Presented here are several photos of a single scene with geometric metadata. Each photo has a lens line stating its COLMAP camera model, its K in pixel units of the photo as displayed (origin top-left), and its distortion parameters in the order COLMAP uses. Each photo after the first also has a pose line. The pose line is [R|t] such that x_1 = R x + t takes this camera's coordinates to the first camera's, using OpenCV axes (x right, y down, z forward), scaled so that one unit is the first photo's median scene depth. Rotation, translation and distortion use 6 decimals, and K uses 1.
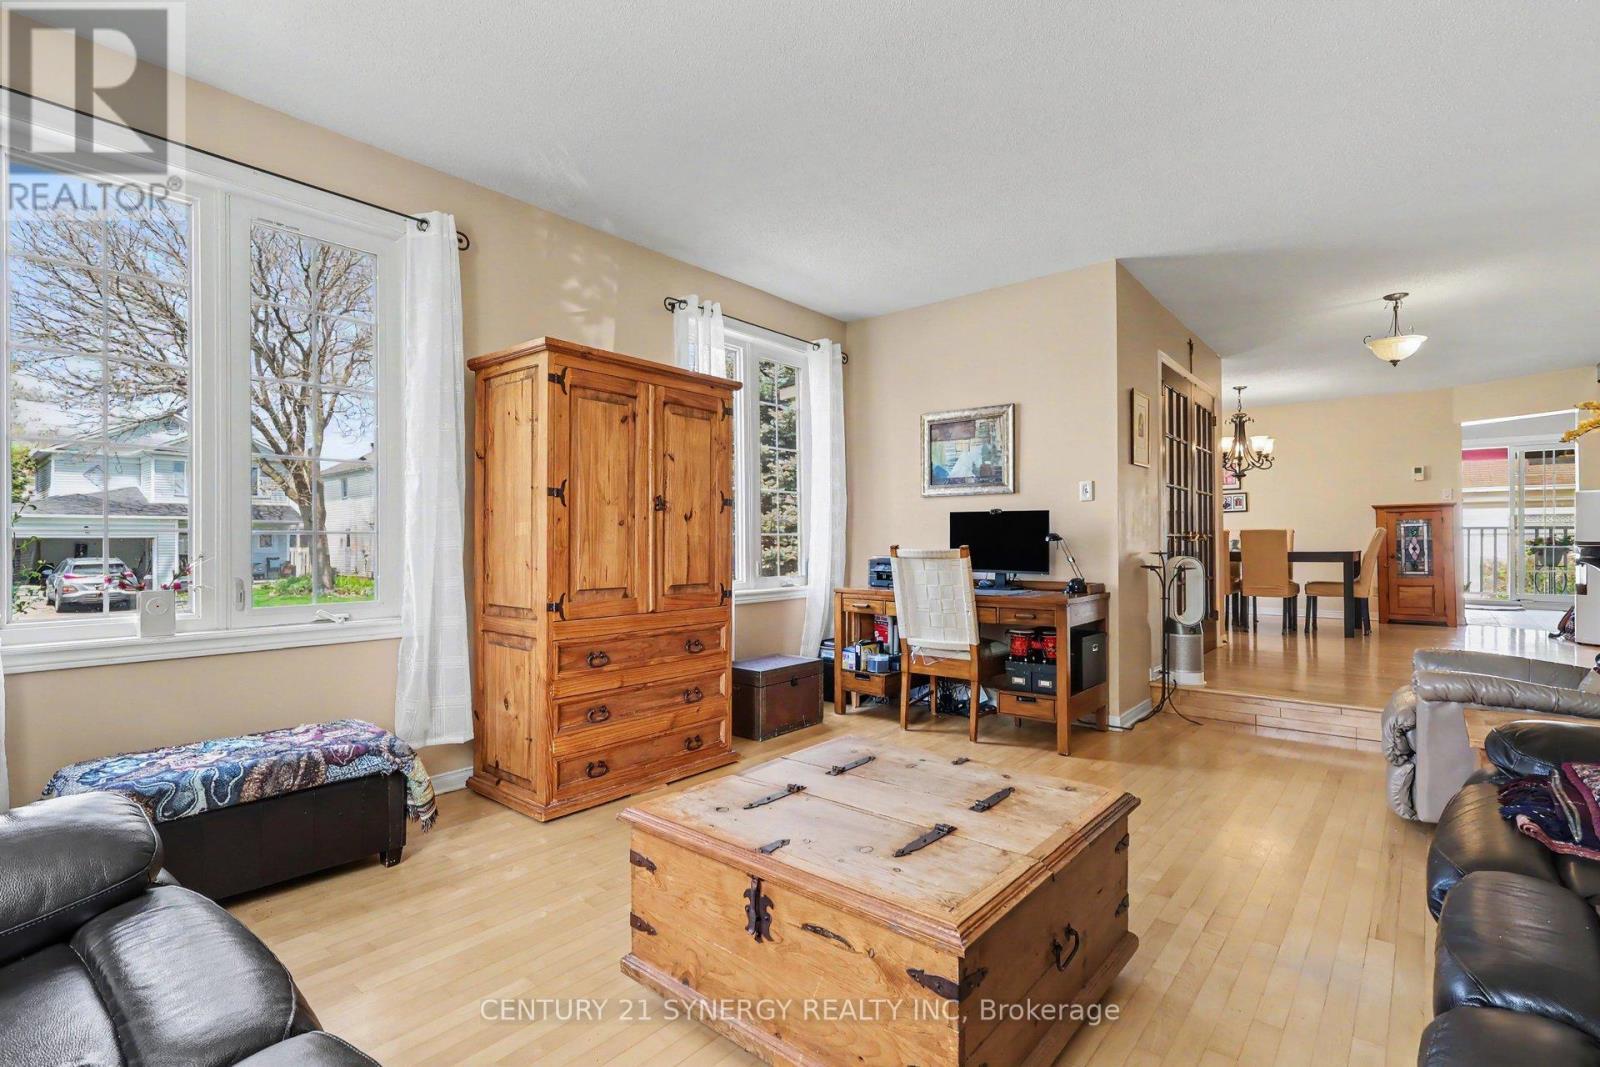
lens RADIAL K [[743.6, 0, 800.0], [0, 743.6, 533.5], [0, 0, 1]] dist [0.001142, 0.000344]
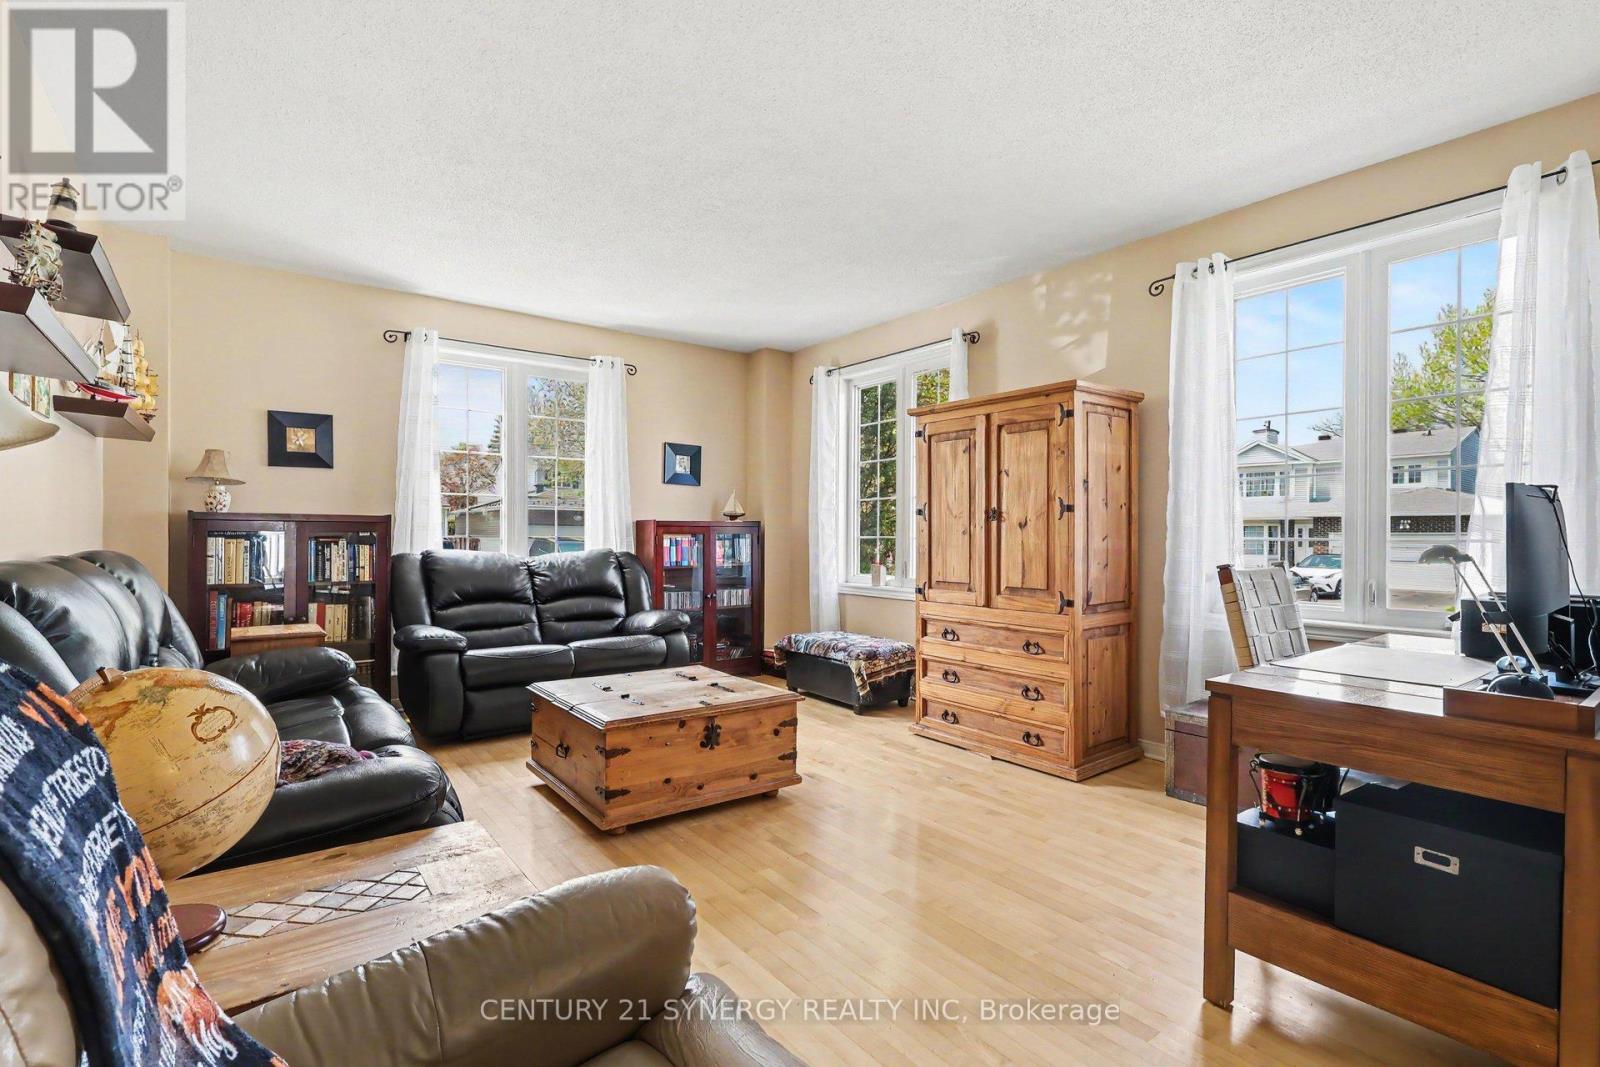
lens RADIAL K [[749.6, 0, 800.9], [0, 749.6, 538.8], [0, 0, 1]] dist [0.000067, -0.000708]
pose [[-0.212757, 0.010280, -0.977051, 1.064244], [0.011268, 0.999904, 0.008066, -0.016405], [0.977040, -0.009293, -0.212853, 1.000635]]
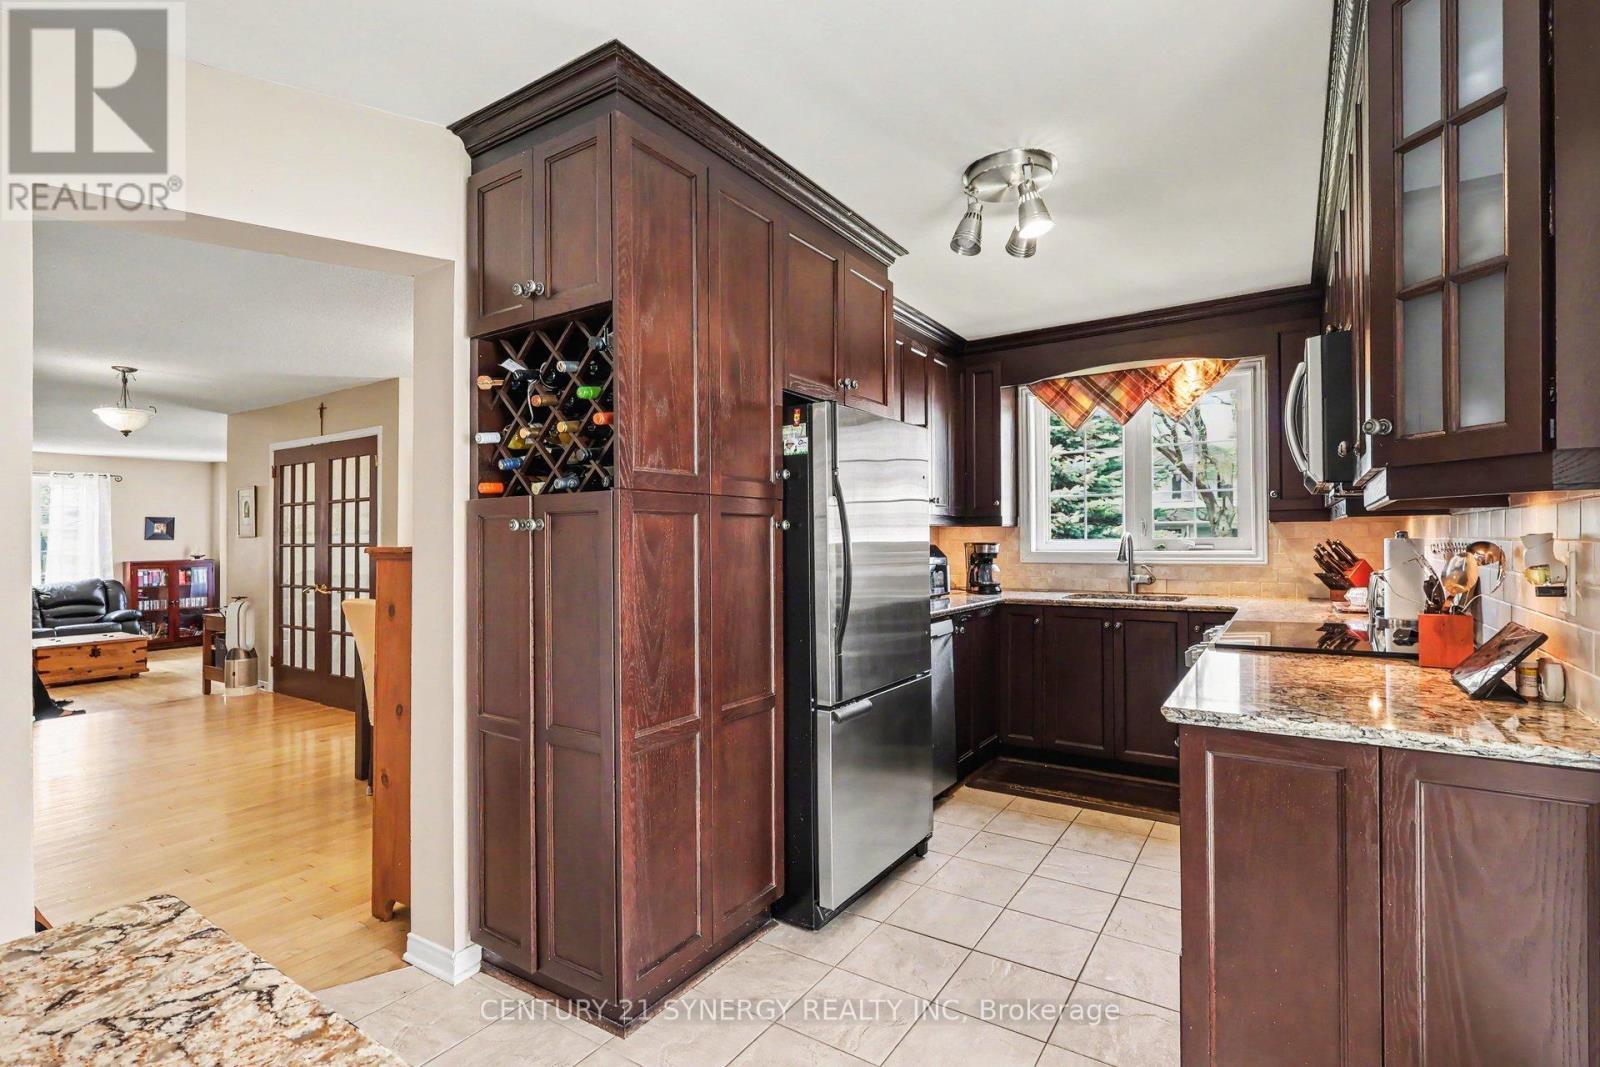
lens RADIAL K [[743.6, 0, 800.0], [0, 743.6, 533.5], [0, 0, 1]] dist [0.001142, 0.000344]
pose [[0.129479, -0.000826, -0.991582, 2.944300], [0.020162, 0.999795, 0.001800, -0.117200], [0.991377, -0.020226, 0.129469, 2.710025]]
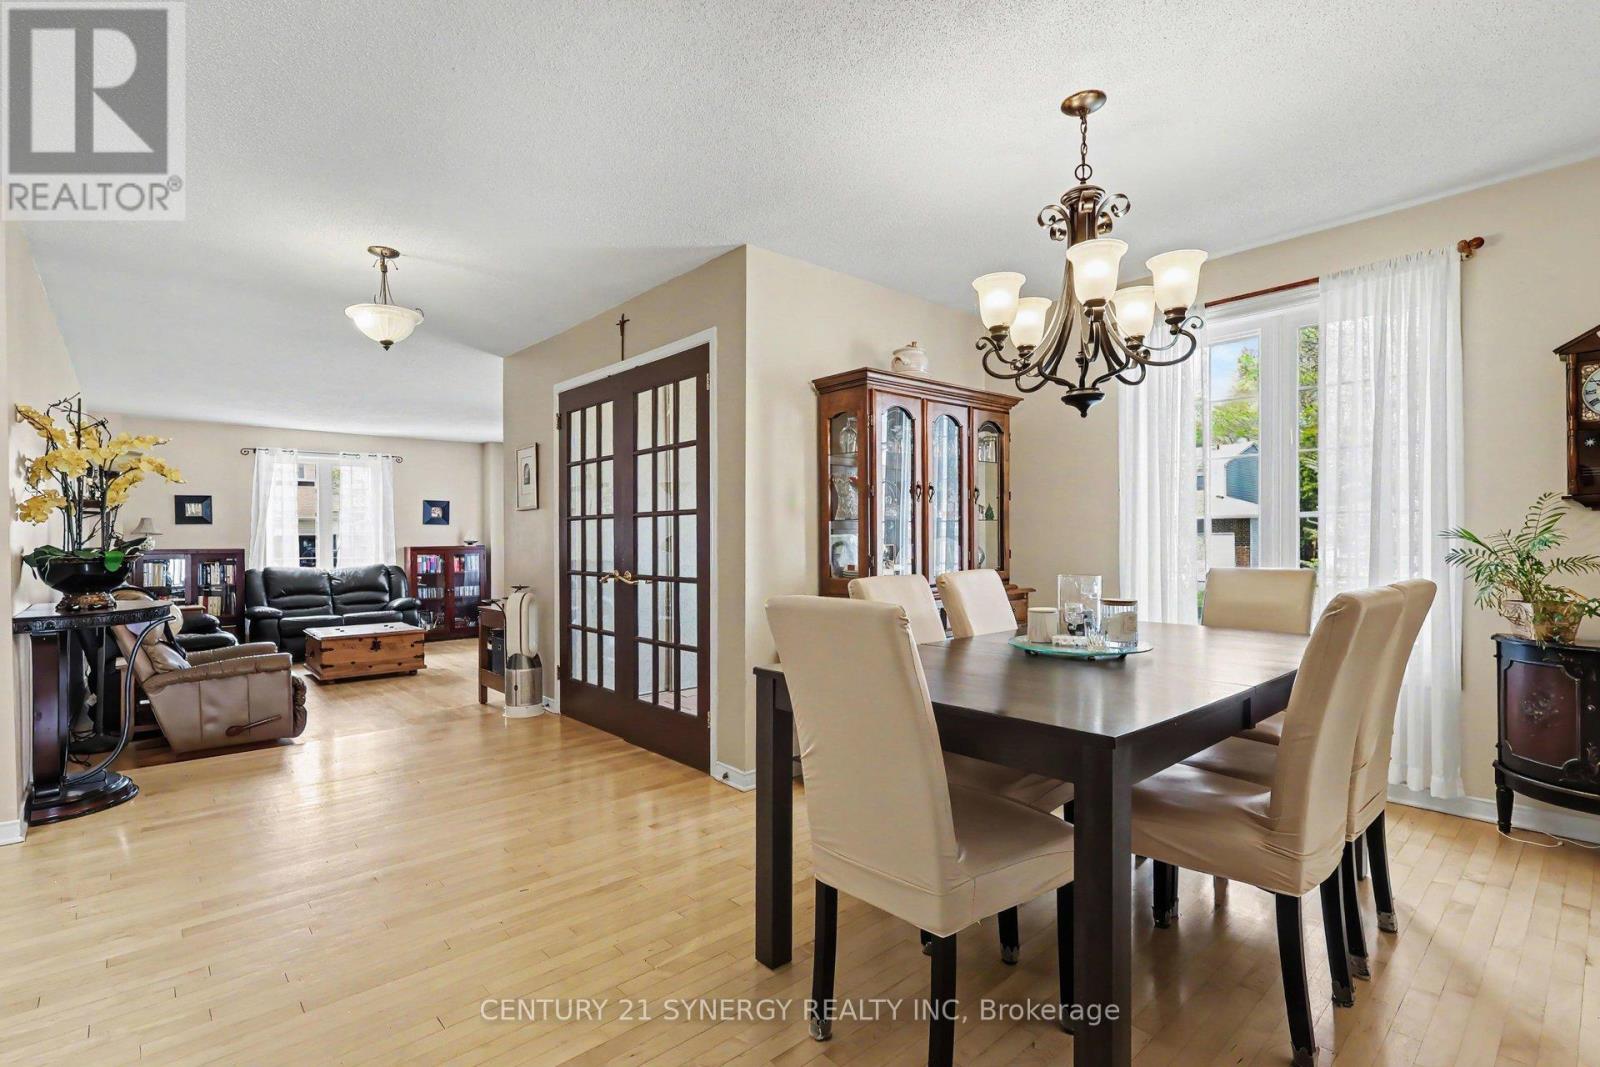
lens RADIAL K [[749.6, 0, 800.9], [0, 749.6, 538.8], [0, 0, 1]] dist [0.000067, -0.000708]
pose [[-0.131572, 0.011206, -0.991243, 2.227590], [0.022203, 0.999719, 0.008355, -0.072322], [0.991058, -0.020909, -0.131783, 2.255387]]
